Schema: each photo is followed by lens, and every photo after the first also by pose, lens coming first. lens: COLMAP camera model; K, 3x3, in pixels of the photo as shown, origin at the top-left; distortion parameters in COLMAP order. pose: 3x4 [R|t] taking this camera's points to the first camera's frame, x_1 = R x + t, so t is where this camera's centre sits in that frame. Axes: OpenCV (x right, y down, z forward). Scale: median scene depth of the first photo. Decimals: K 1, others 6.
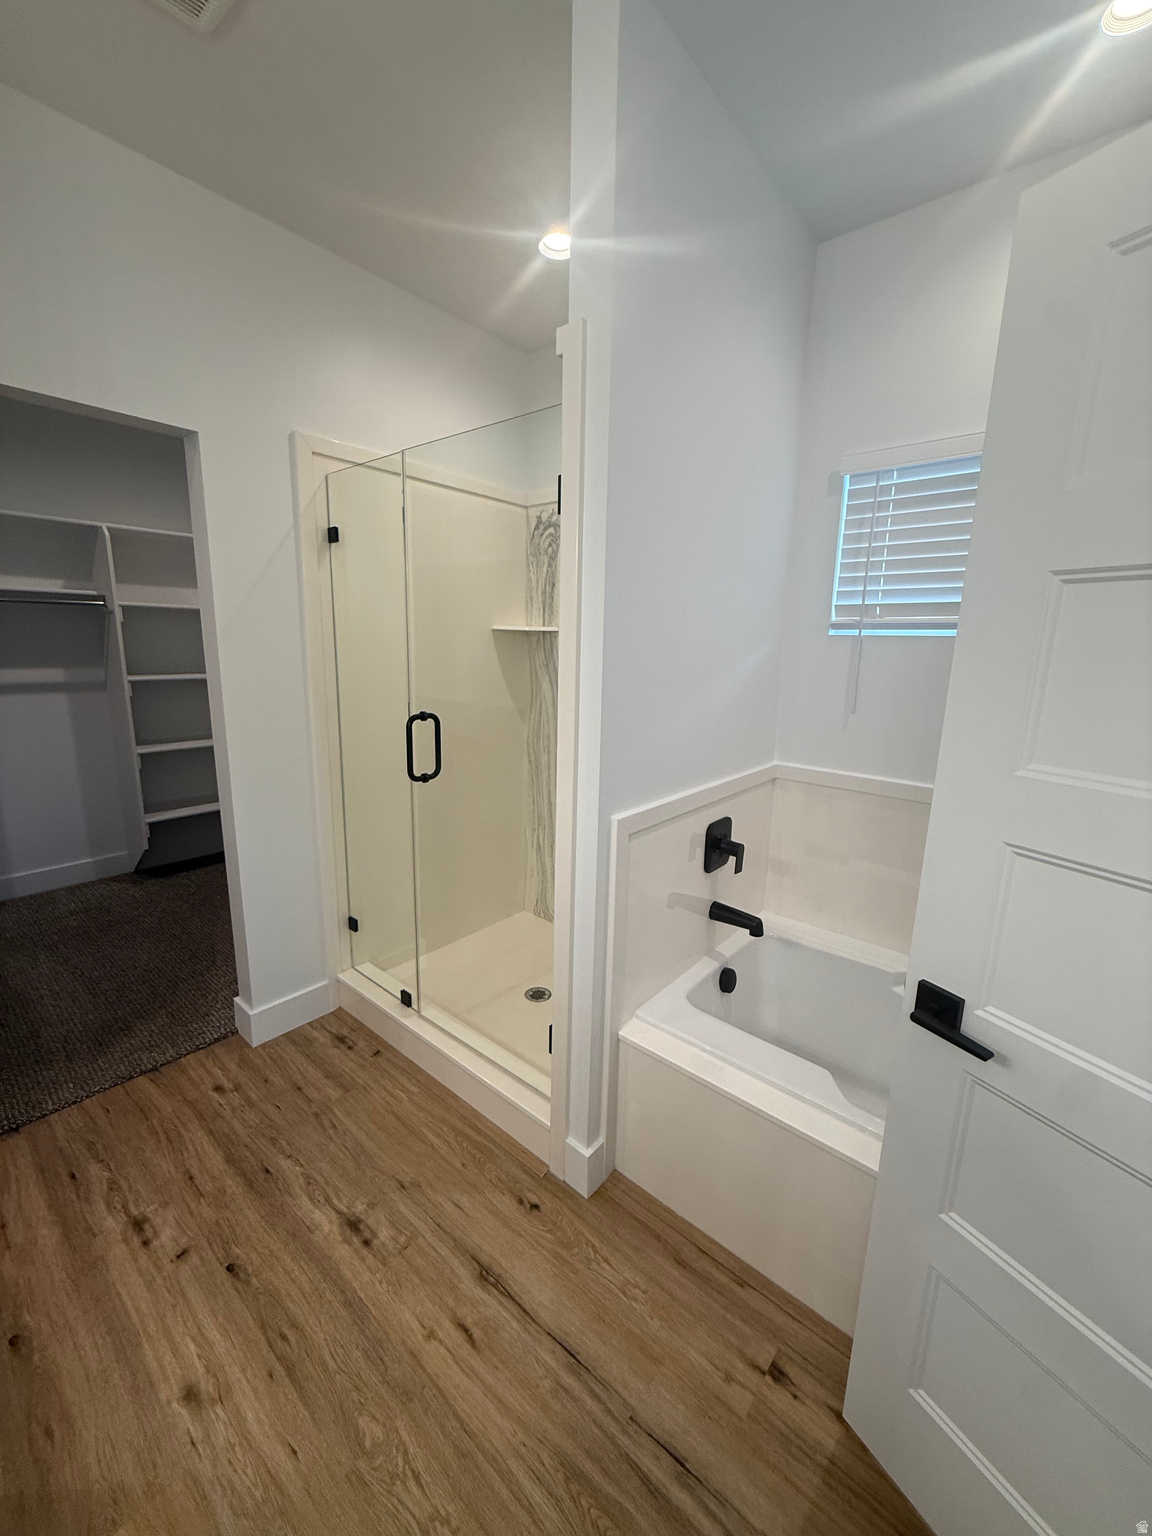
lens RADIAL K [[612.0, 0, 577.2], [0, 612.0, 763.7], [0, 0, 1]] dist [0.000049, 0.000061]
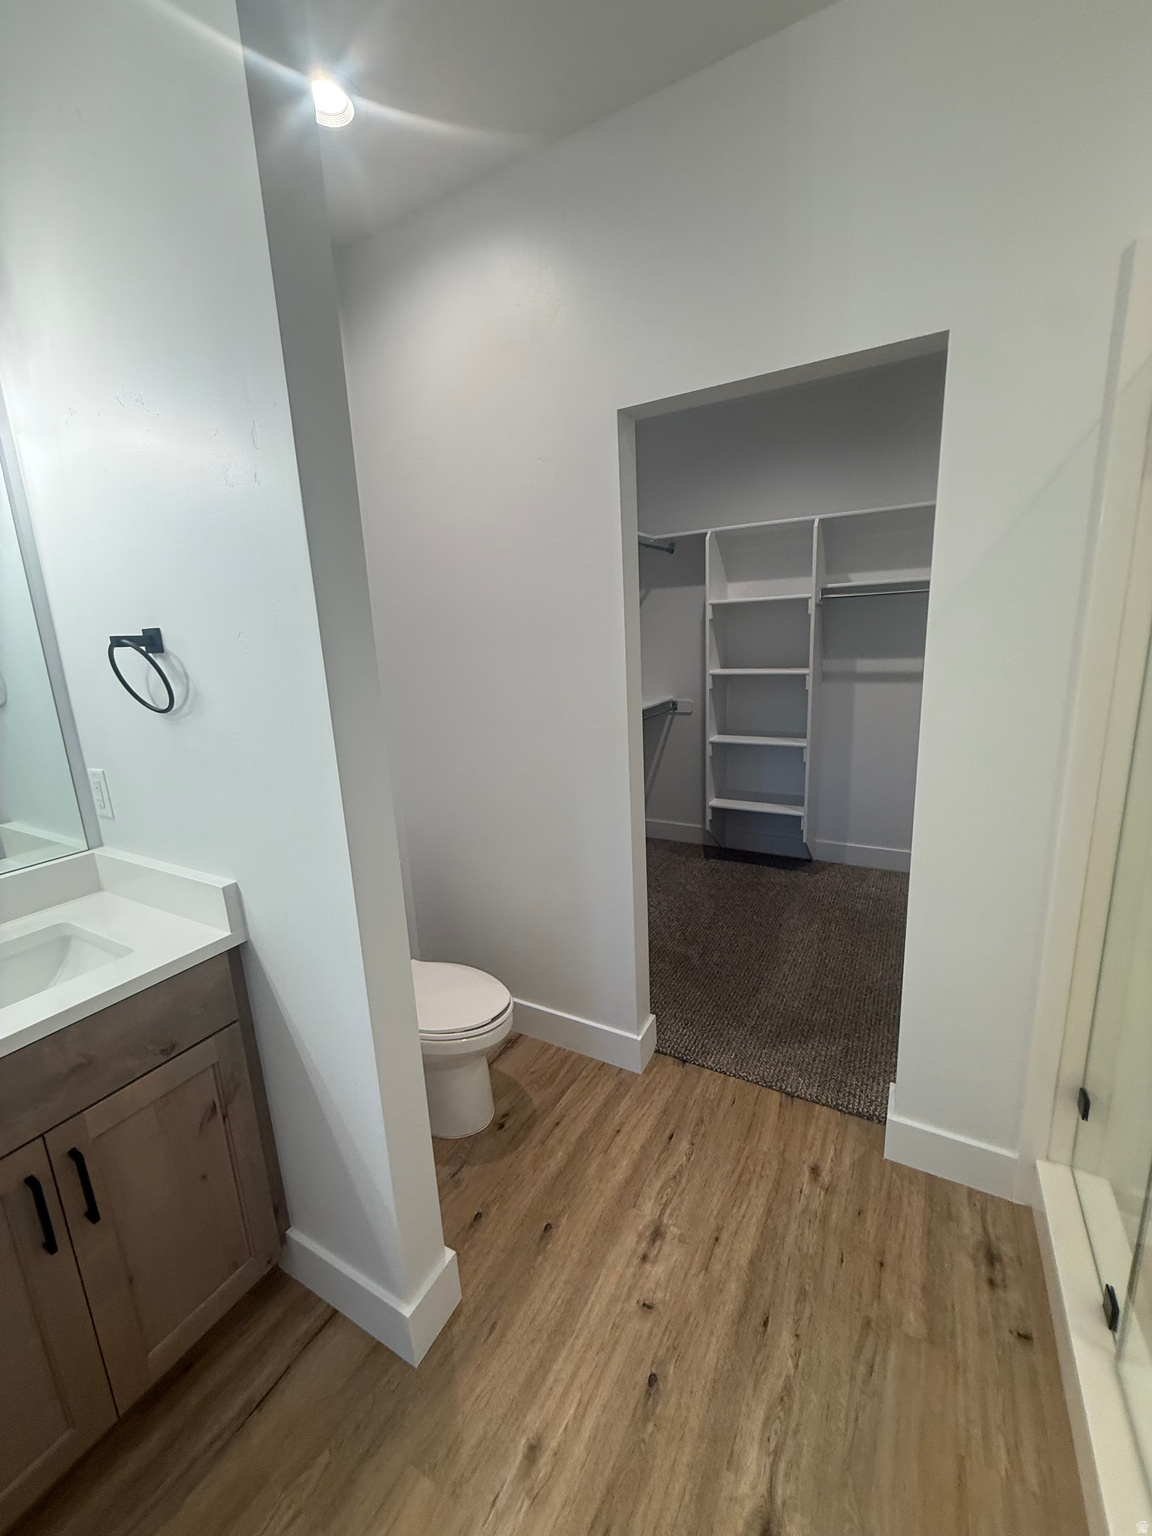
lens RADIAL K [[612.0, 0, 577.2], [0, 612.0, 763.7], [0, 0, 1]] dist [0.000049, 0.000061]
pose [[0.191522, 0.173050, -0.966112, 0.073772], [-0.145172, 0.978502, 0.146491, -0.105053], [0.970693, 0.112197, 0.212527, 0.541325]]
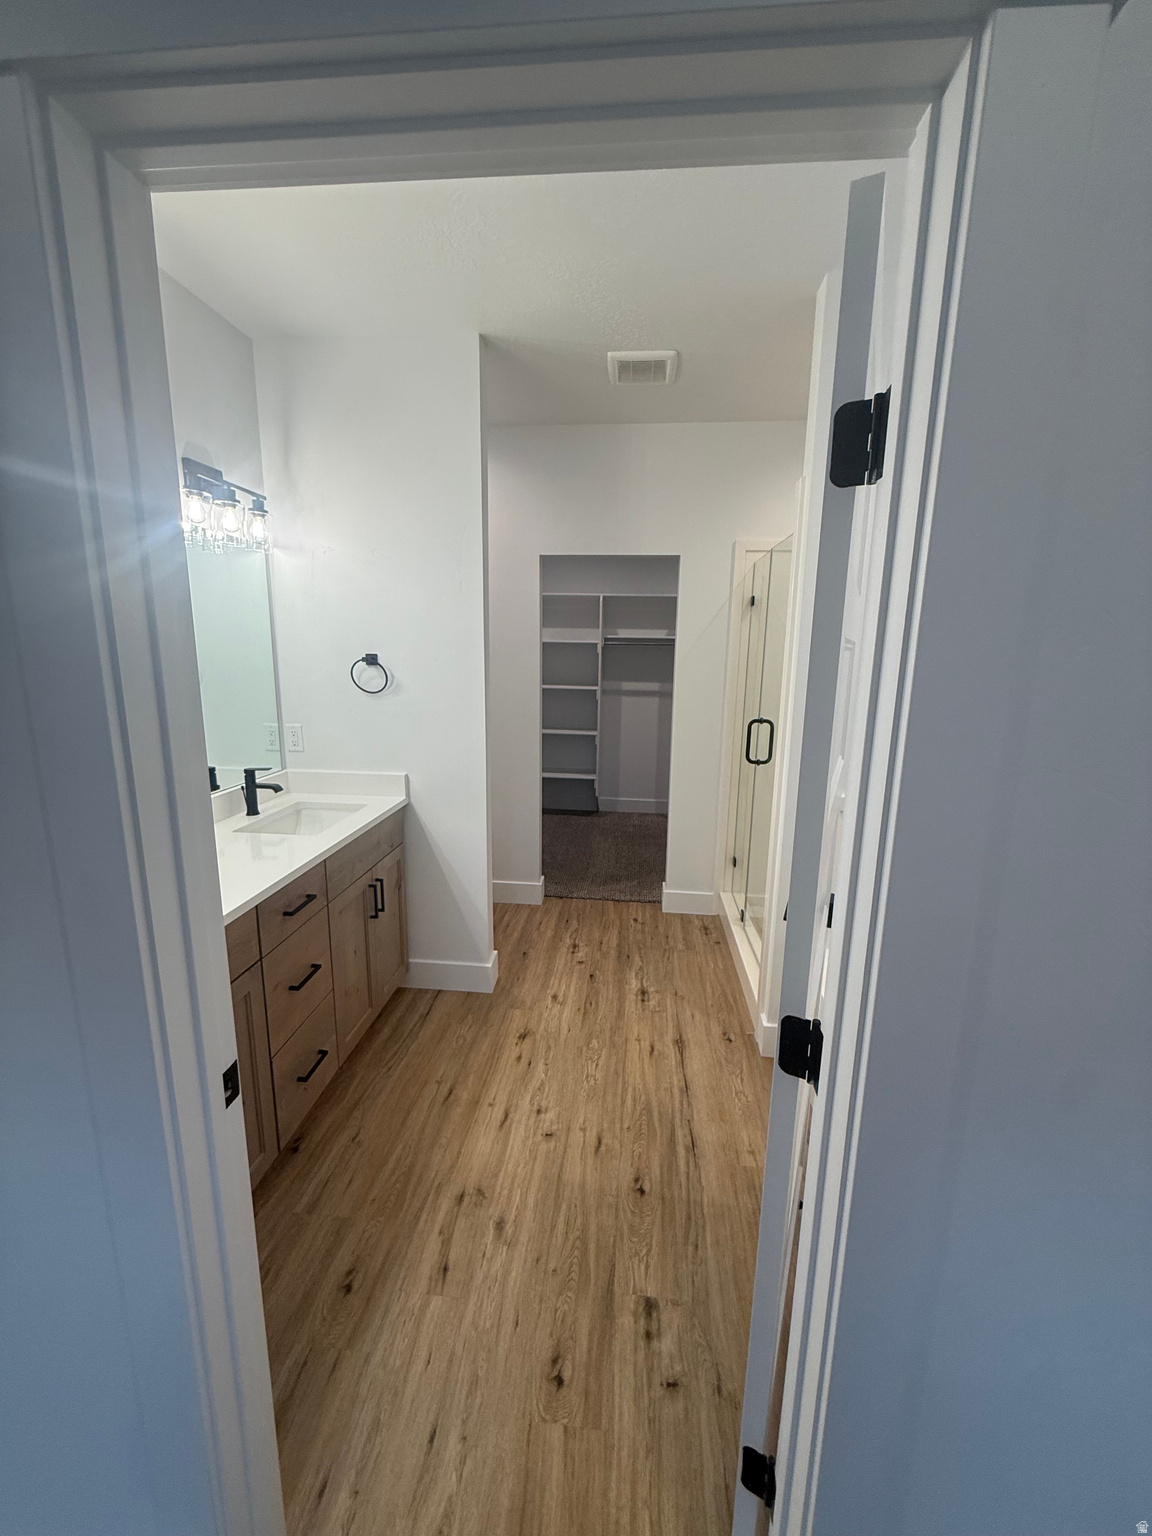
lens RADIAL K [[610.8, 0, 578.0], [0, 610.8, 765.9], [0, 0, 1]] dist [-0.001616, 0.000169]
pose [[0.572680, 0.140748, -0.807606, 0.830688], [-0.164428, 0.984852, 0.055040, 0.025898], [0.803119, 0.101273, 0.587148, -0.263919]]
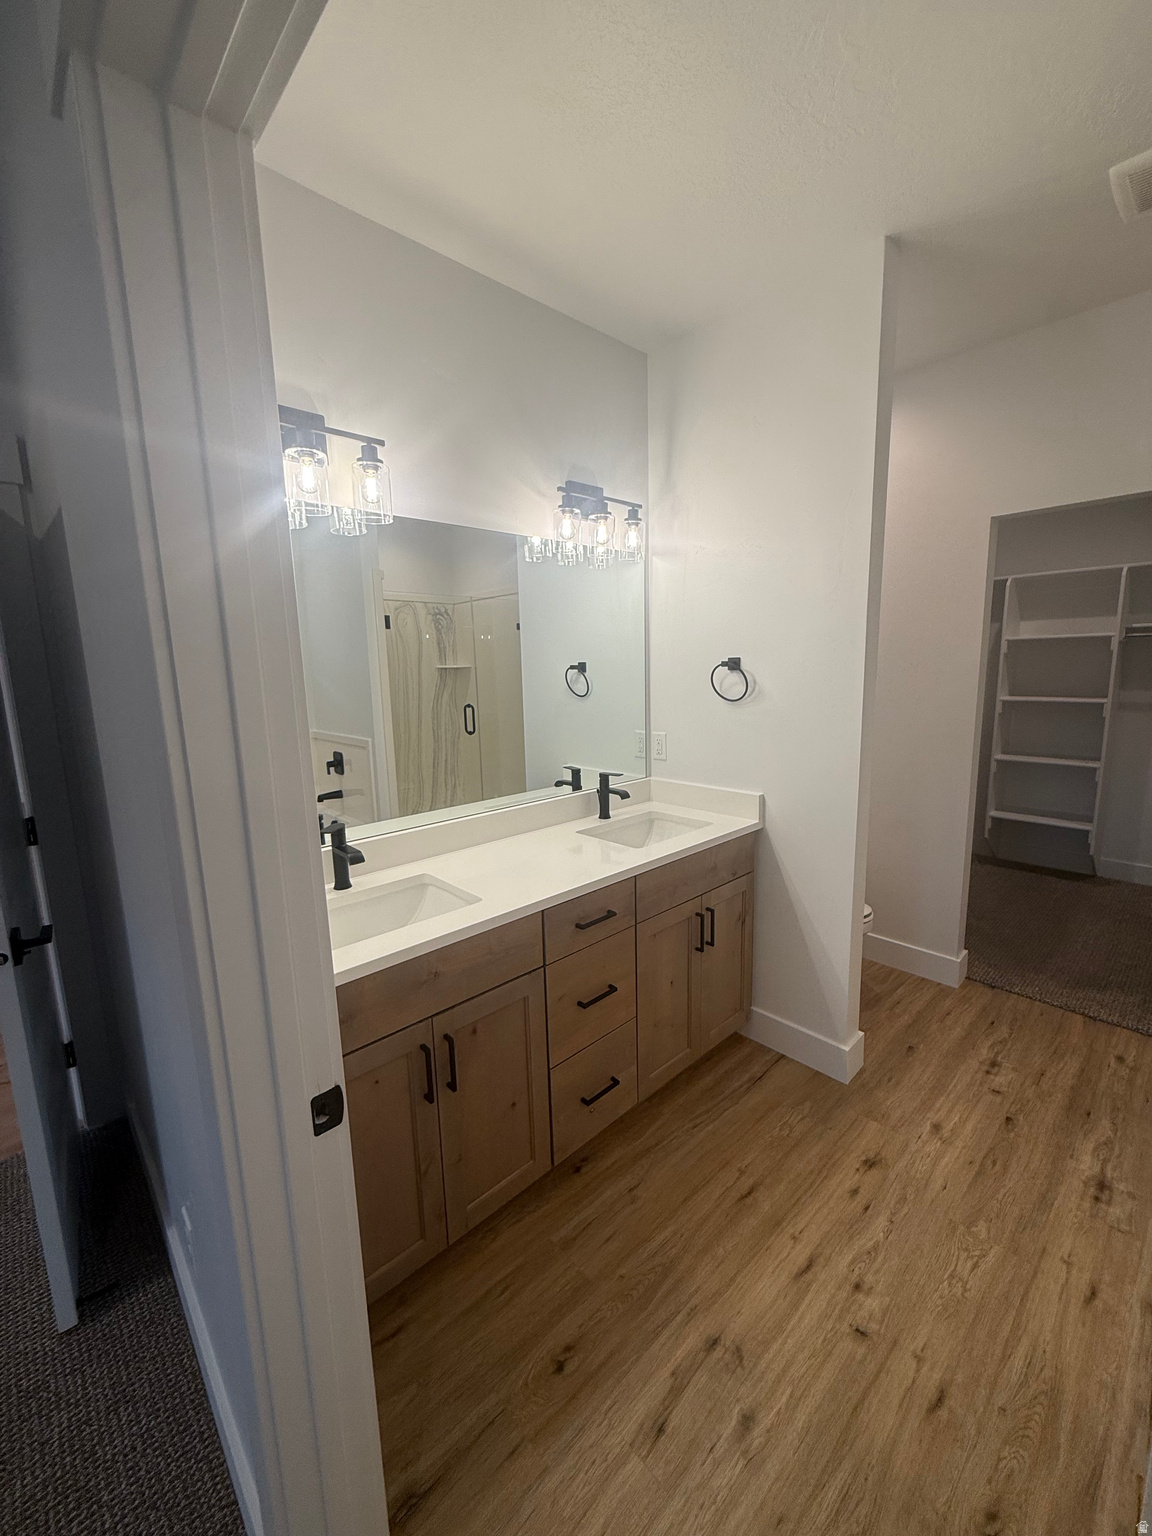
lens RADIAL K [[610.8, 0, 578.0], [0, 610.8, 765.9], [0, 0, 1]] dist [-0.001616, 0.000169]
pose [[-0.114491, 0.140793, -0.983397, 0.687714], [-0.175550, 0.971460, 0.159523, -0.001655], [0.977790, 0.190900, -0.086508, 0.011289]]
